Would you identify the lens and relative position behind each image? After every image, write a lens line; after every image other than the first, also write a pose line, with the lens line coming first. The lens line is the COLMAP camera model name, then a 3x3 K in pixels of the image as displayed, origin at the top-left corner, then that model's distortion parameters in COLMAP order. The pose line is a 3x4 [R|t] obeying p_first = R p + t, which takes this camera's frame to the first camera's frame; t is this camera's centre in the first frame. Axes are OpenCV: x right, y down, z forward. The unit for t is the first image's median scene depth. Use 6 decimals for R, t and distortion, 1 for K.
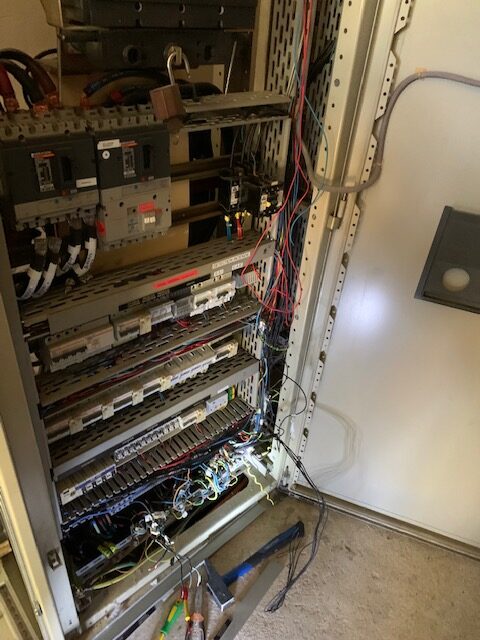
lens RADIAL K [[484.5, 0, 239.6], [0, 484.5, 318.8], [0, 0, 1]] dist [0.004915, -0.008708]
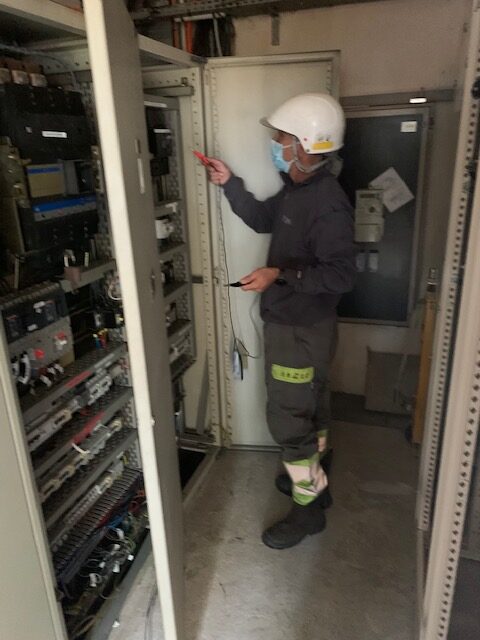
lens RADIAL K [[484.5, 0, 240.5], [0, 484.5, 320.9], [0, 0, 1]] dist [0.004915, -0.008708]
pose [[0.858432, -0.265195, 0.439051, -0.294064], [0.368192, 0.914539, -0.167491, 0.183819], [-0.357111, 0.305434, 0.882712, -0.566680]]
